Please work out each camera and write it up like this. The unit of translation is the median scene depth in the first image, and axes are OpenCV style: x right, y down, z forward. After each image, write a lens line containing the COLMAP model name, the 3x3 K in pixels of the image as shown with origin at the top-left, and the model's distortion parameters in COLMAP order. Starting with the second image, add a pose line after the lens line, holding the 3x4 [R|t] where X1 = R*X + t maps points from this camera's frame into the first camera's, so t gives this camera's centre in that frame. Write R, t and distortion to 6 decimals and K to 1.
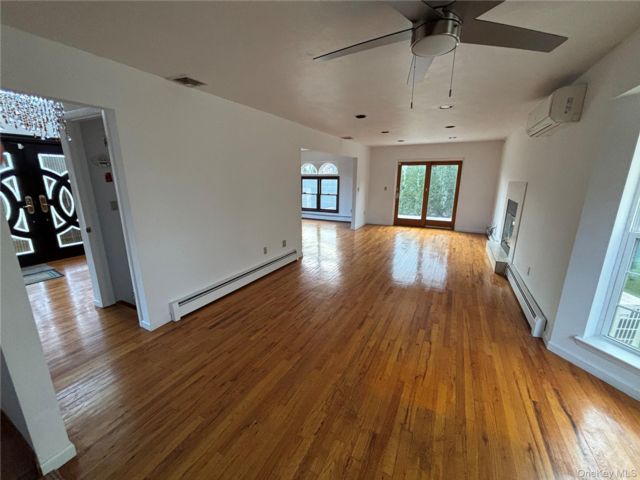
lens RADIAL K [[253.9, 0, 320.0], [0, 253.9, 240.0], [0, 0, 1]] dist [0.001777, 0.000135]
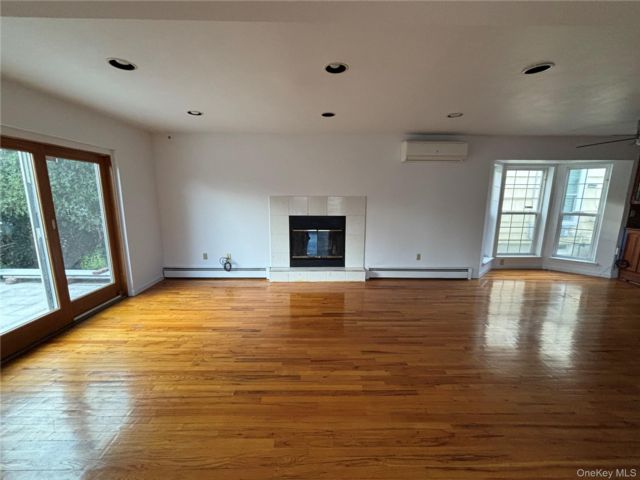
lens RADIAL K [[259.4, 0, 320.0], [0, 259.4, 240.0], [0, 0, 1]] dist [0.000306, -0.000172]
pose [[-0.484359, -0.159393, 0.860227, -0.061337], [0.194755, 0.938946, 0.283638, -0.181184], [-0.852916, 0.304916, -0.423745, 0.737133]]
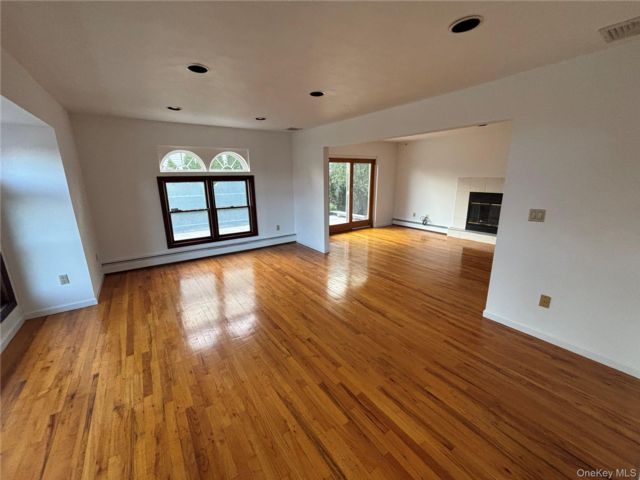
lens RADIAL K [[253.9, 0, 320.0], [0, 253.9, 240.0], [0, 0, 1]] dist [0.001777, 0.000135]
pose [[0.447667, -0.229765, 0.864177, -0.407861], [0.219068, 0.965154, 0.143129, -0.155764], [-0.866951, 0.125240, 0.482402, 0.593750]]
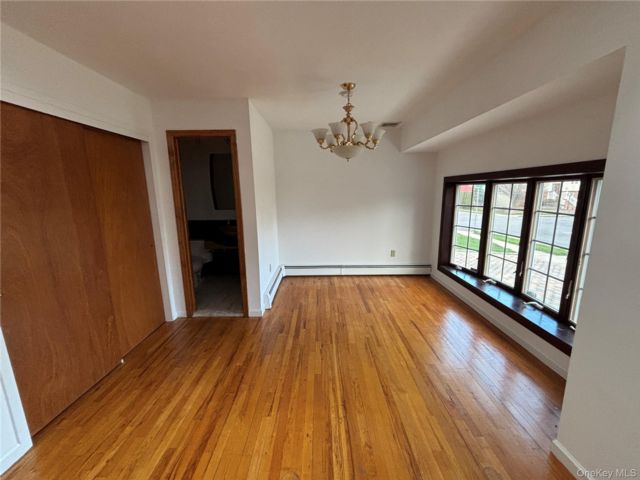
lens RADIAL K [[259.4, 0, 320.0], [0, 259.4, 240.0], [0, 0, 1]] dist [0.000306, -0.000172]
pose [[0.471829, 0.150963, -0.868670, 0.524321], [-0.189832, 0.979520, 0.067118, -0.167523], [0.861012, 0.133233, 0.490824, 0.538178]]
